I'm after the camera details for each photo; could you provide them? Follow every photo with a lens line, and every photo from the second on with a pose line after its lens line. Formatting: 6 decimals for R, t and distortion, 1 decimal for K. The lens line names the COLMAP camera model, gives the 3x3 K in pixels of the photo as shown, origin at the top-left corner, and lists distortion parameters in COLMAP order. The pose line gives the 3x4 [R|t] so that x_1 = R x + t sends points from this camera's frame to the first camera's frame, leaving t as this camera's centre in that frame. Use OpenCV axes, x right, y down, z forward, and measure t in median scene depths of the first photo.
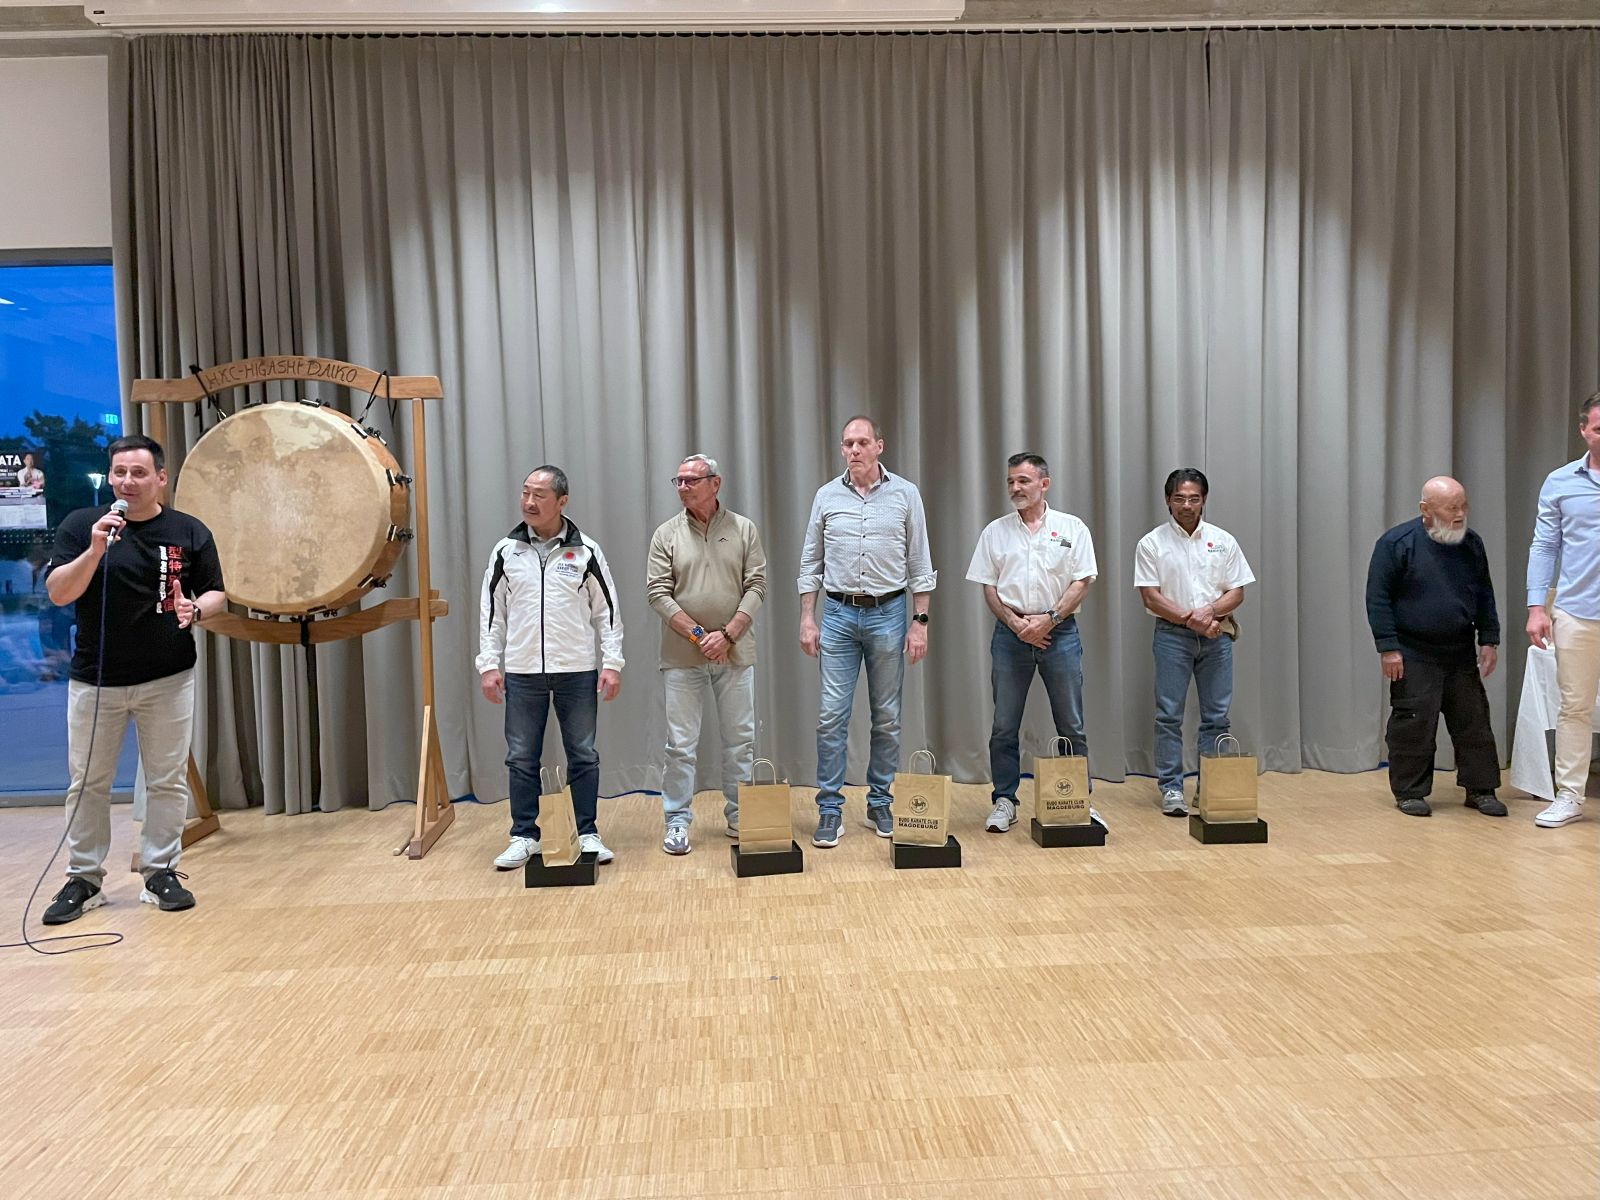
lens RADIAL K [[1215.9, 0, 800.0], [0, 1215.9, 600.0], [0, 0, 1]] dist [0.066710, -0.102225]
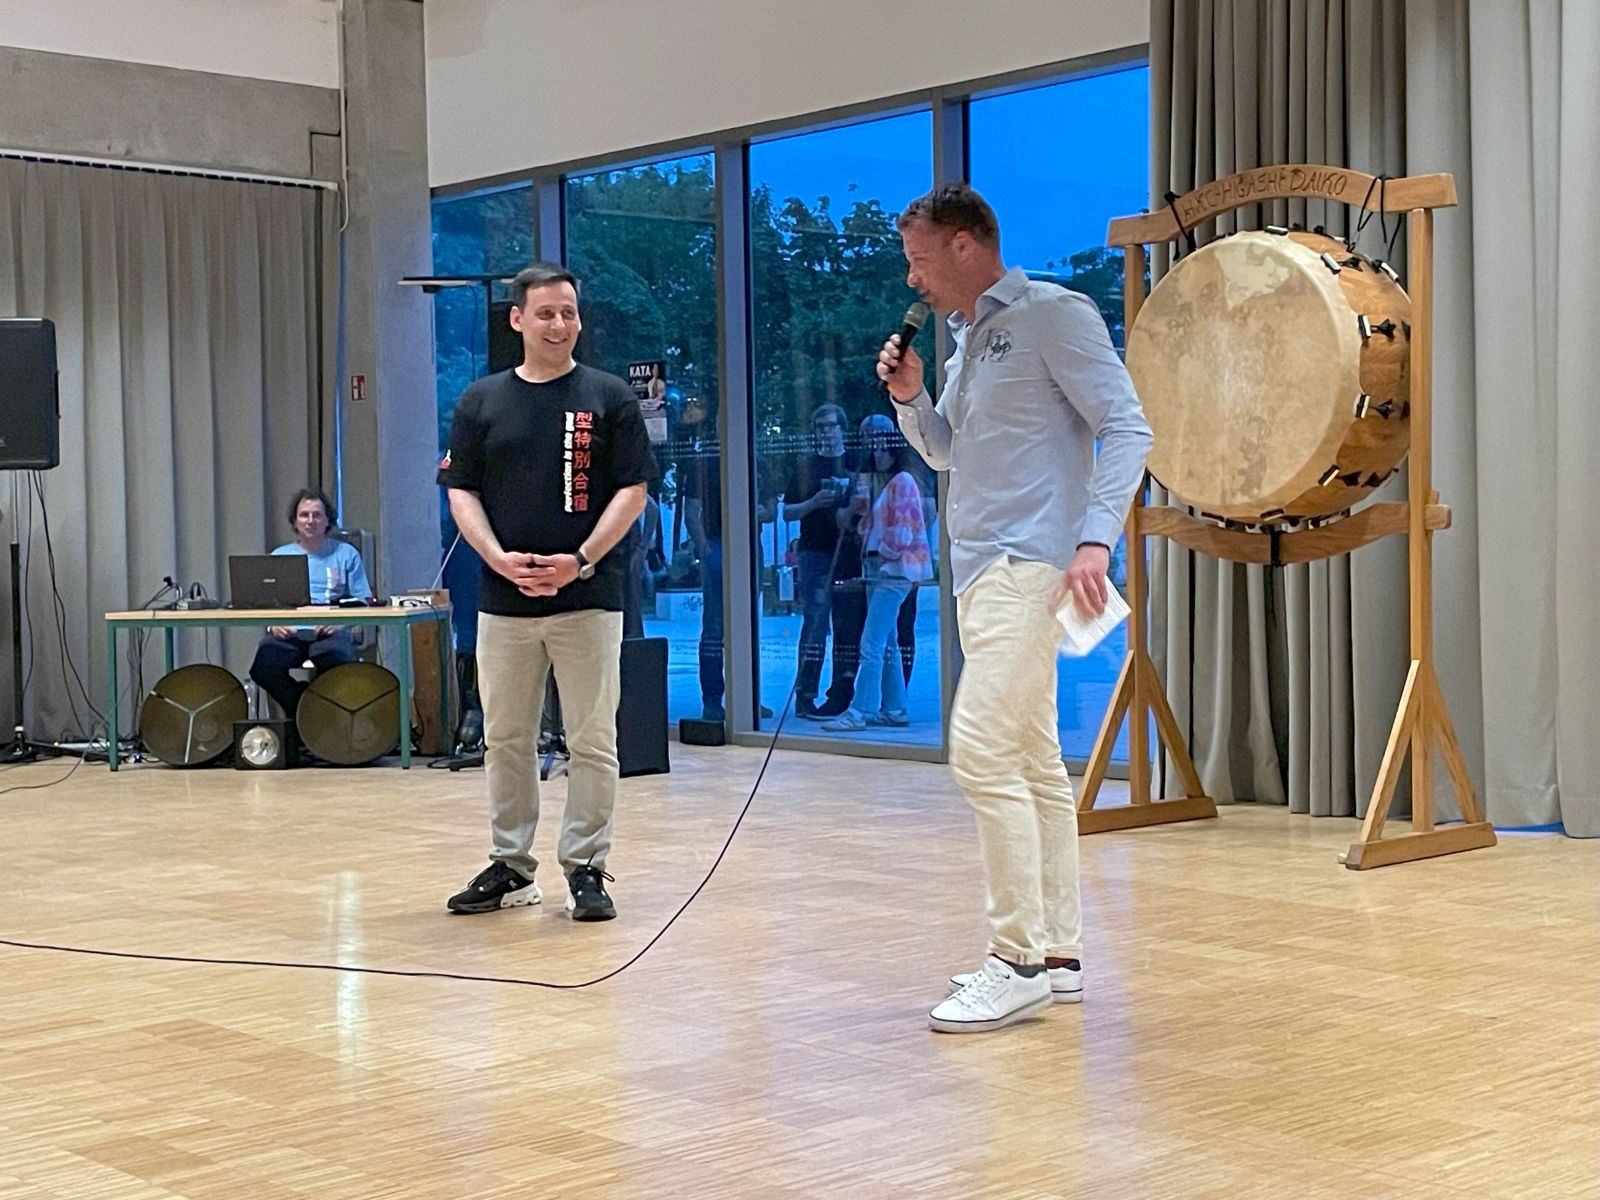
lens RADIAL K [[2425.1, 0, 800.0], [0, 2425.1, 600.0], [0, 0, 1]] dist [0.048059, -0.116008]
pose [[0.623902, 0.037808, -0.780588, 0.566903], [-0.037532, 0.999126, 0.018394, 0.042983], [0.780601, 0.017821, 0.624775, -0.117108]]
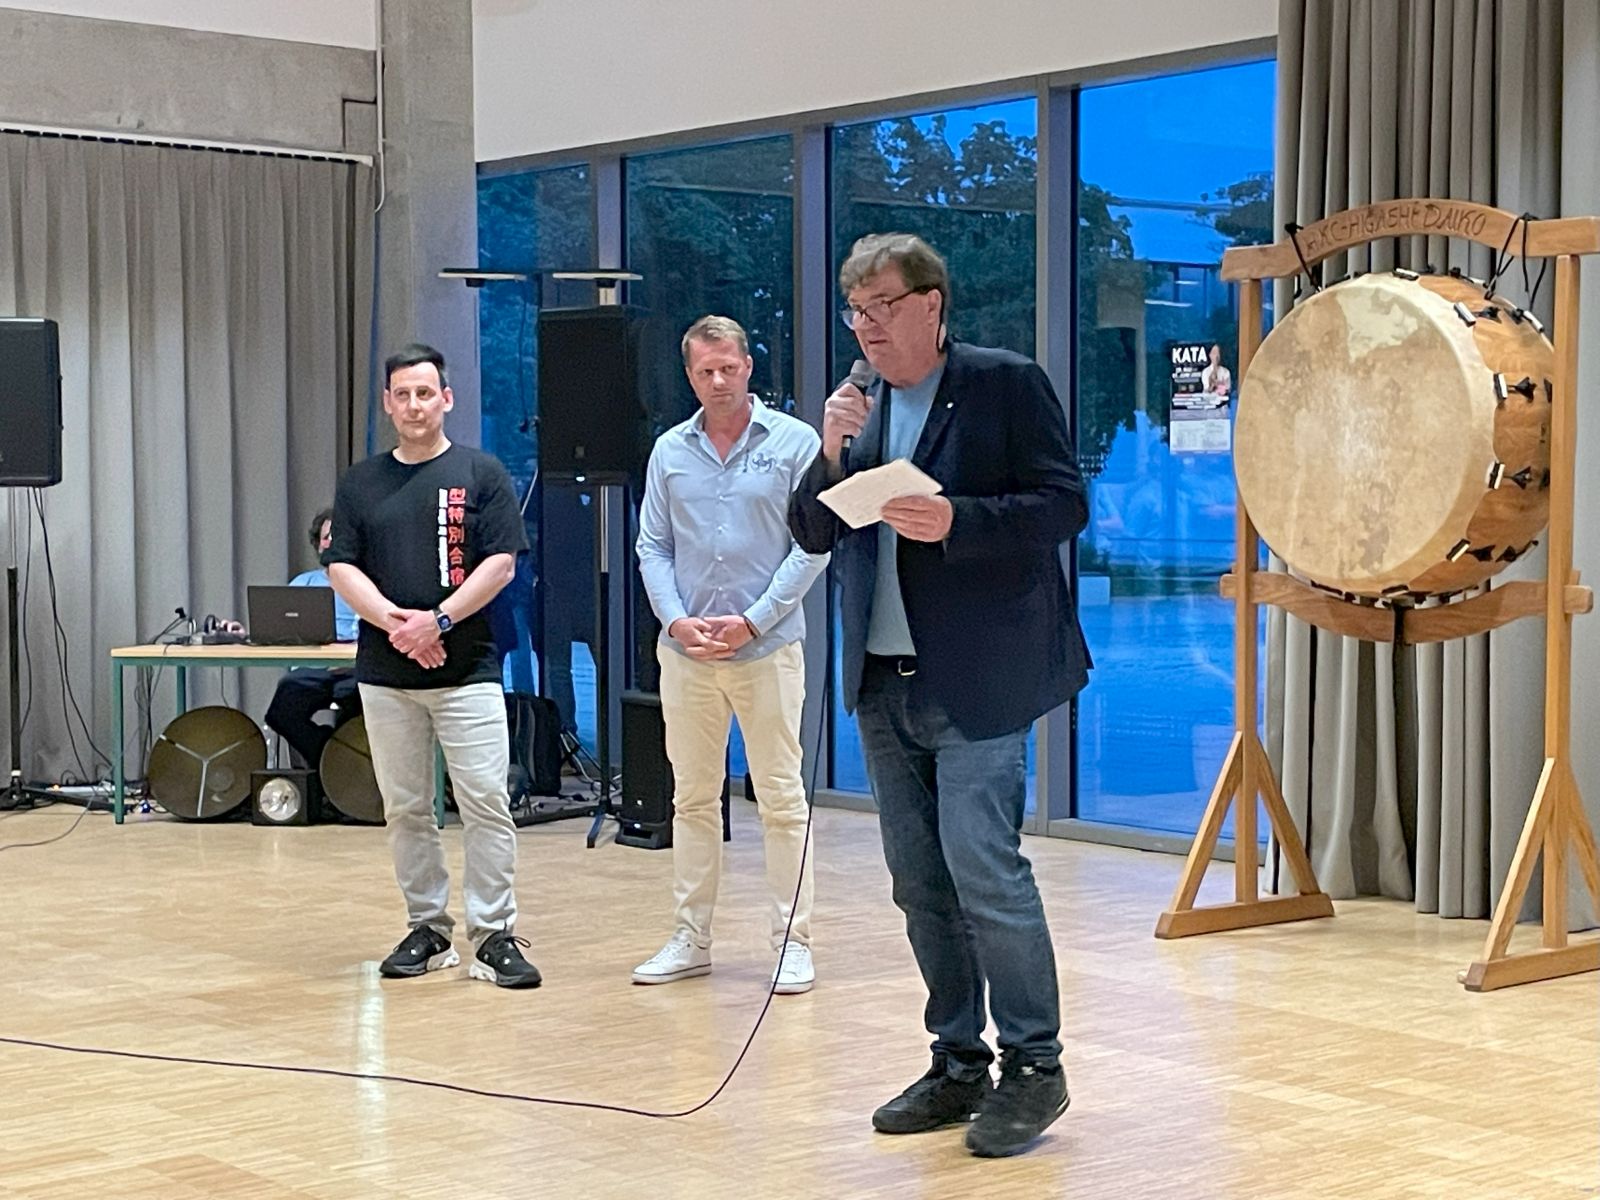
lens RADIAL K [[2837.2, 0, 796.4], [0, 2837.2, 642.5], [0, 0, 1]] dist [0.038808, -0.071901]
pose [[0.590949, 0.068334, -0.803810, 0.648746], [-0.050813, 0.997580, 0.047450, -0.020892], [0.805107, 0.012803, 0.592991, -0.156311]]
